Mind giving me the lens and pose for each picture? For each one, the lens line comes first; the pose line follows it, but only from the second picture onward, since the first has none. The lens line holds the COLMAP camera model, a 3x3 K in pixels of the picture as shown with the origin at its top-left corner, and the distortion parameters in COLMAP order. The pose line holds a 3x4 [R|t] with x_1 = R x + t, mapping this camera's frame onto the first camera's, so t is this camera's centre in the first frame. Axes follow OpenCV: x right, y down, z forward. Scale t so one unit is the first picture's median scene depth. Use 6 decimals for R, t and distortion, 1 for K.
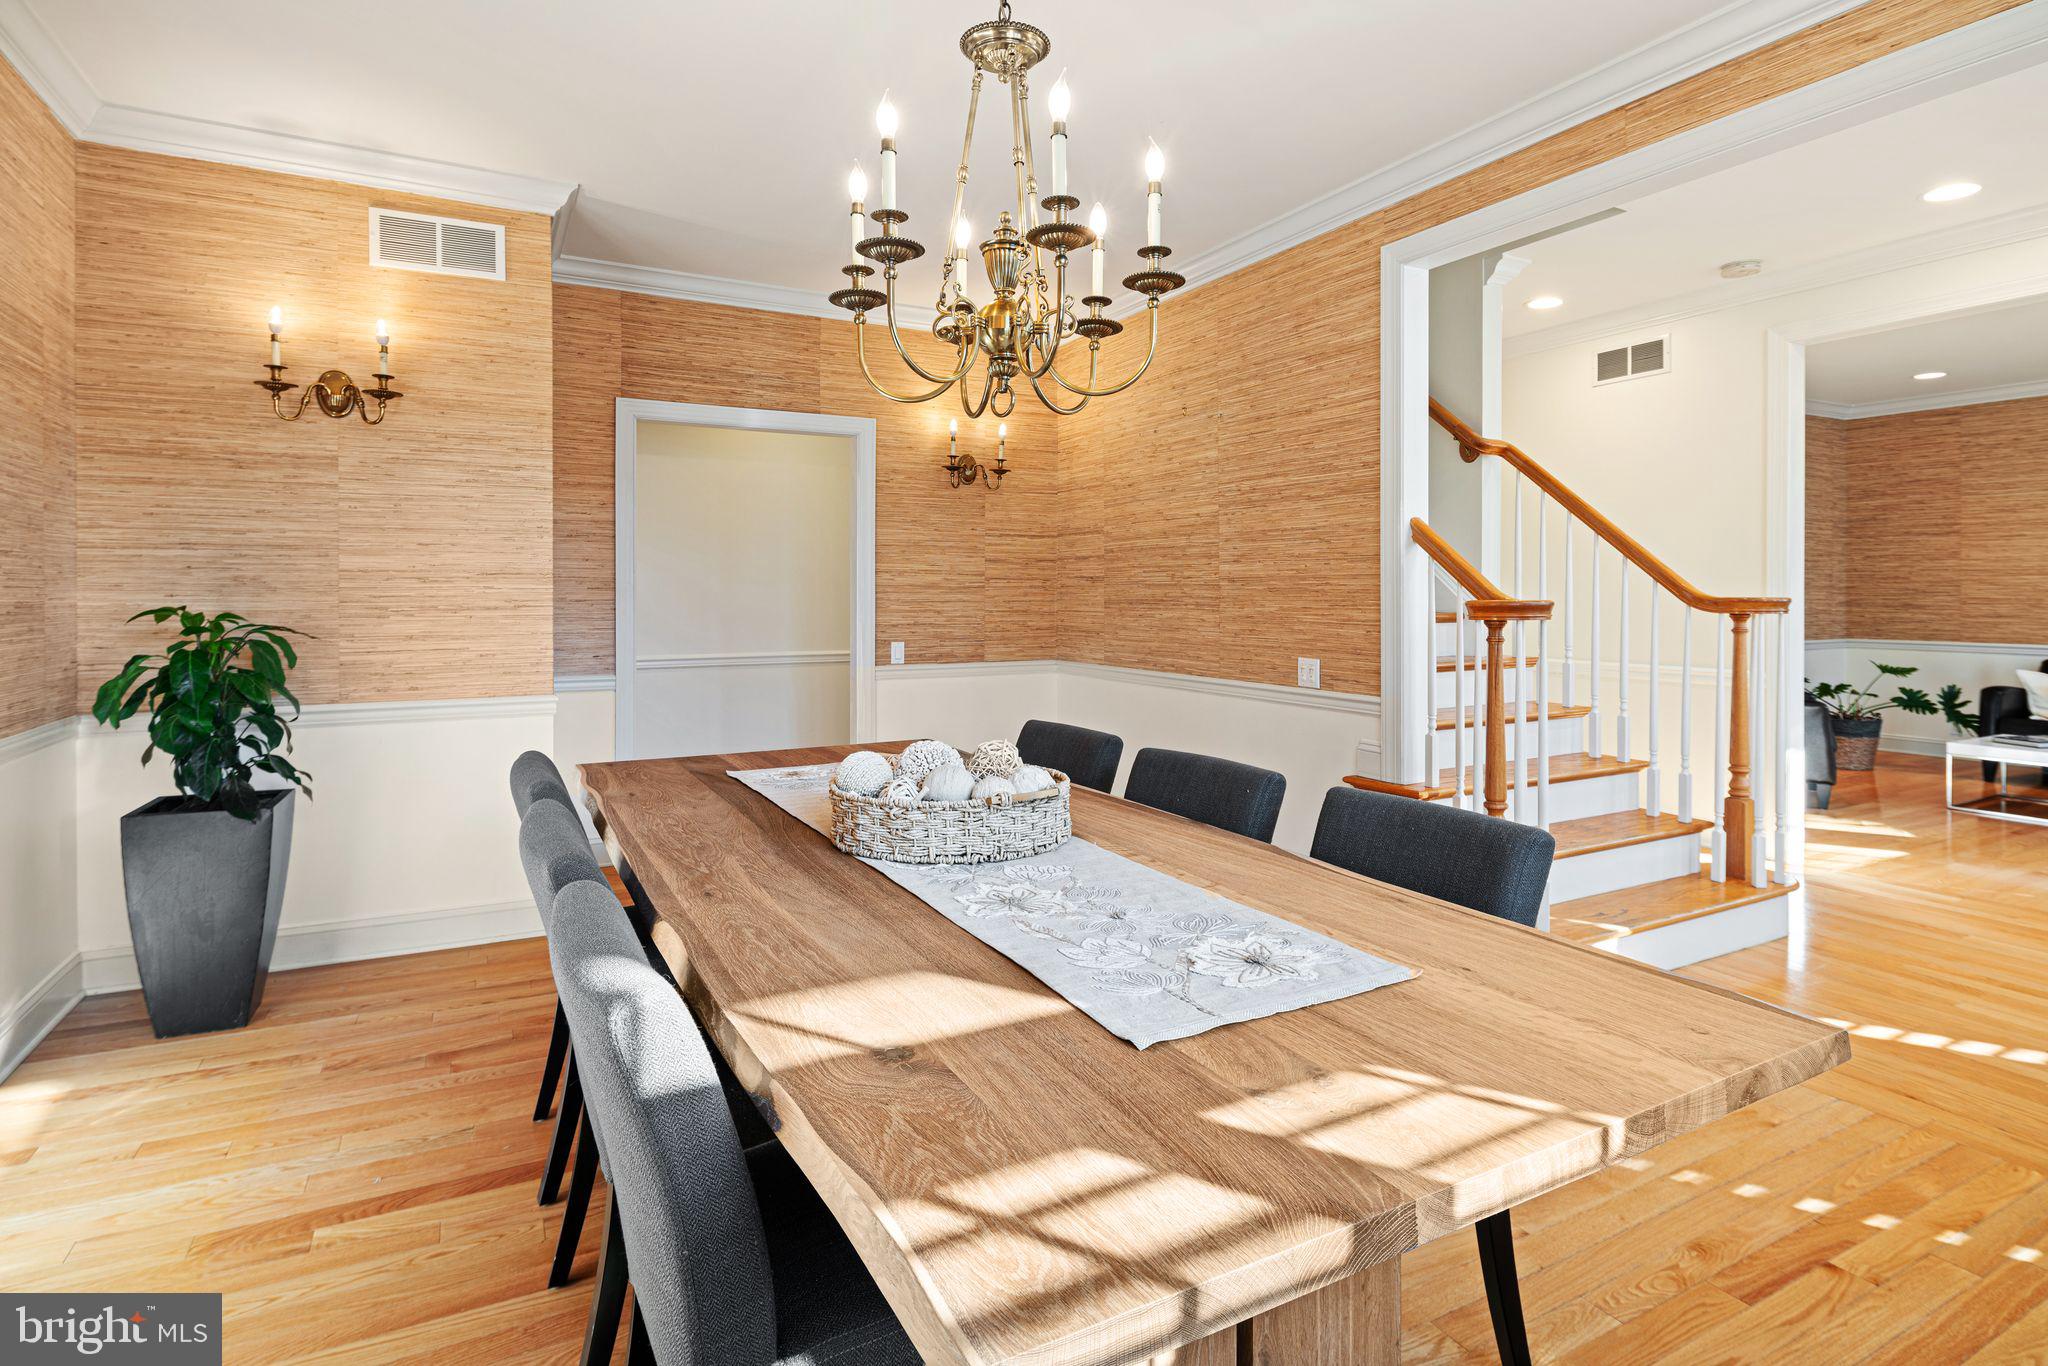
lens RADIAL K [[1012.4, 0, 1009.5], [0, 1012.4, 594.8], [0, 0, 1]] dist [0.006324, -0.004624]
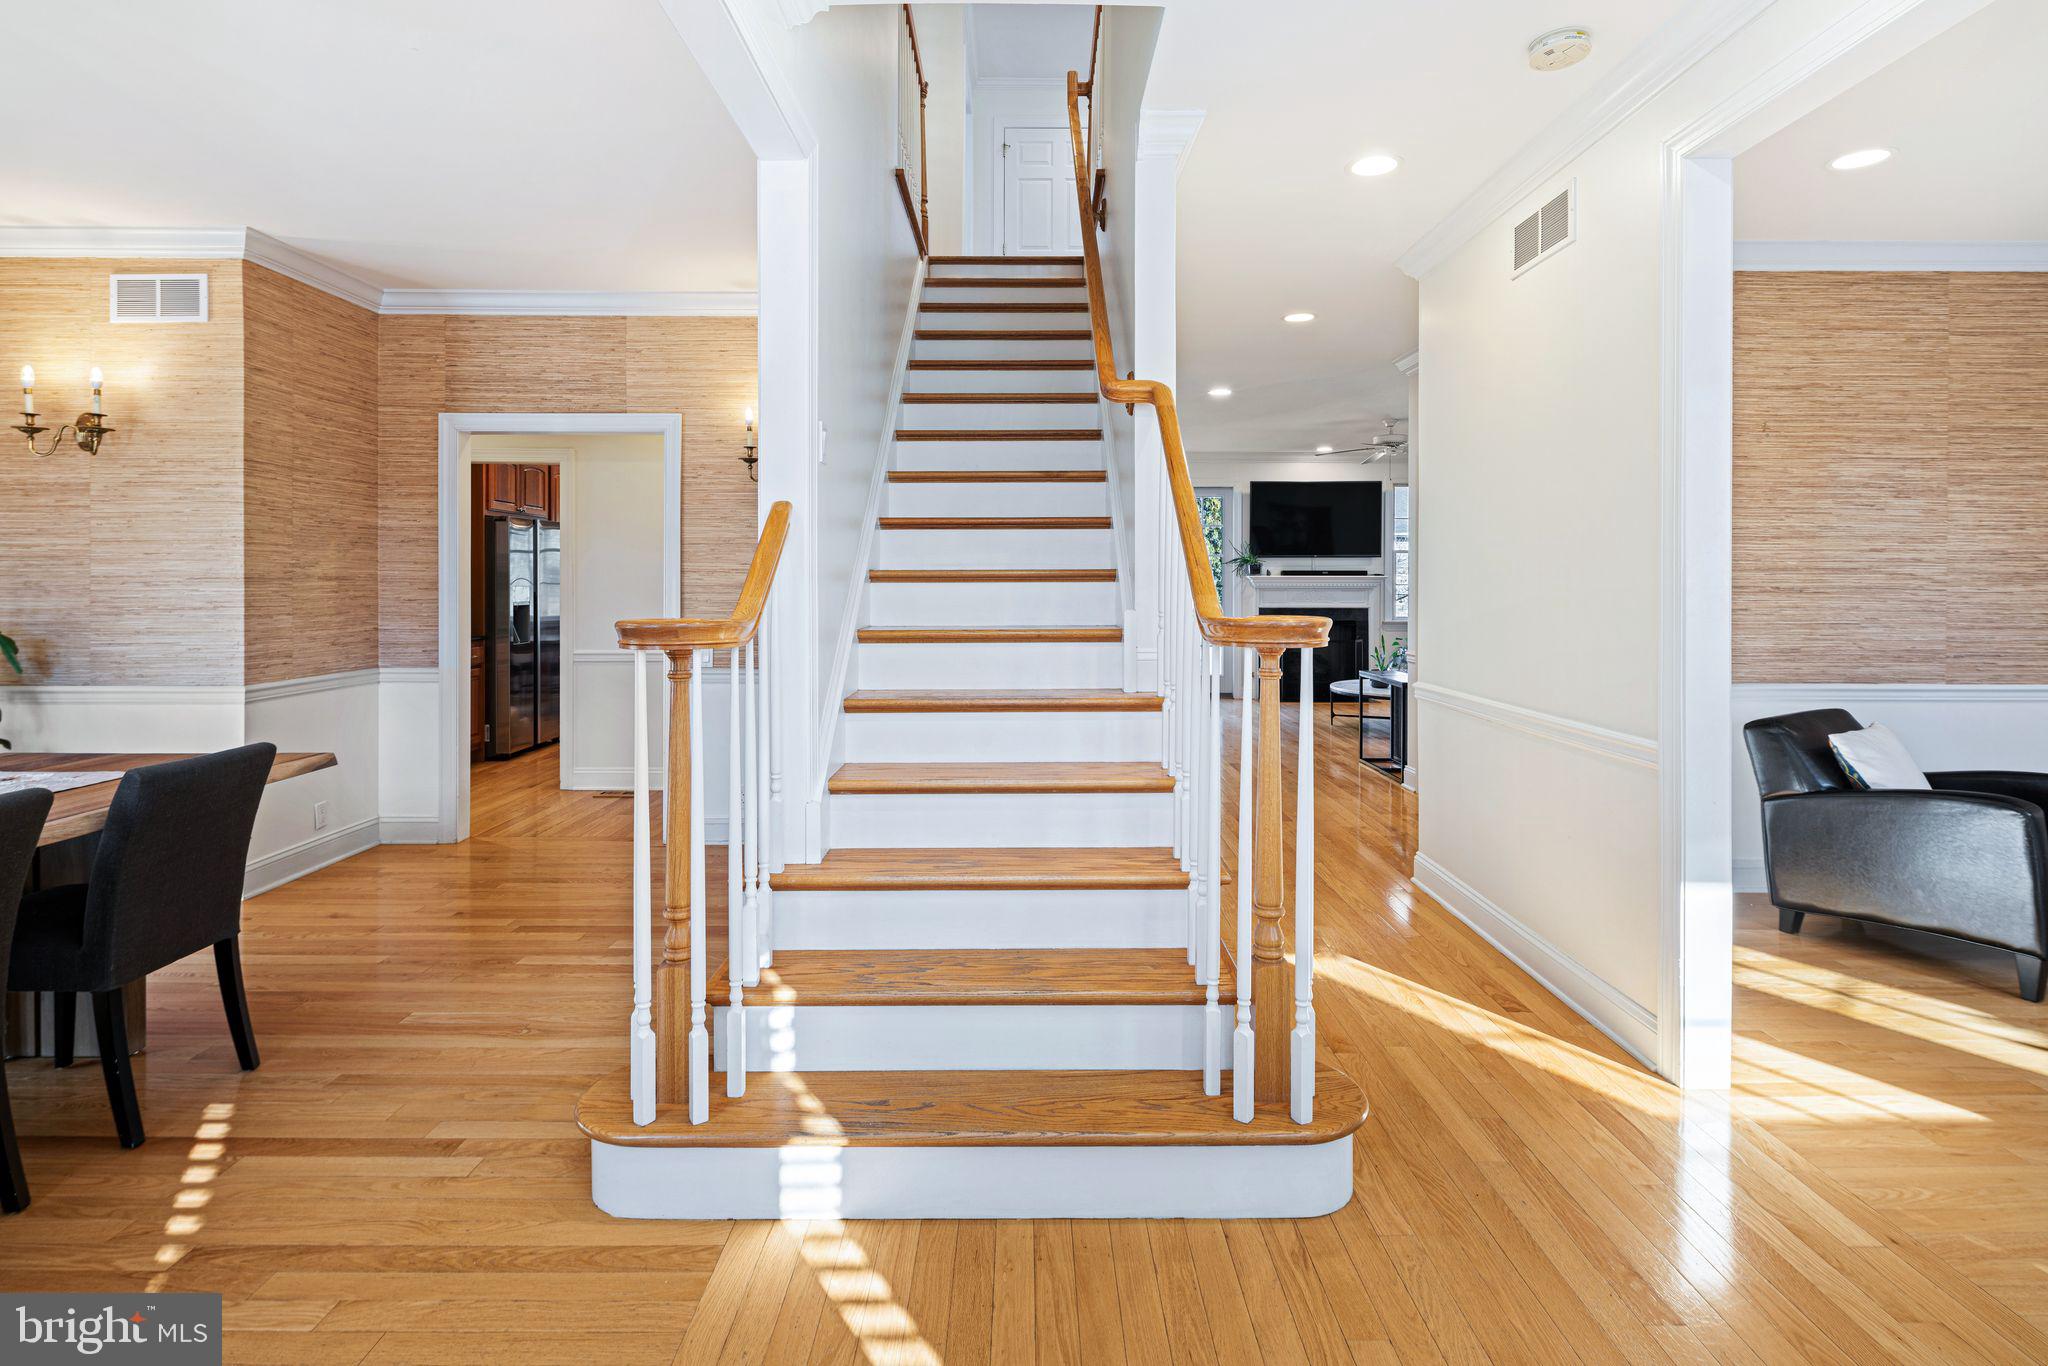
lens RADIAL K [[1012.4, 0, 1034.4], [0, 1012.4, 582.7], [0, 0, 1]] dist [0.006324, -0.004624]
pose [[0.889116, 0.001077, -0.457680, 0.865420], [-0.001922, 0.999997, -0.001382, -0.016107], [0.457677, 0.002108, 0.889116, 0.416312]]
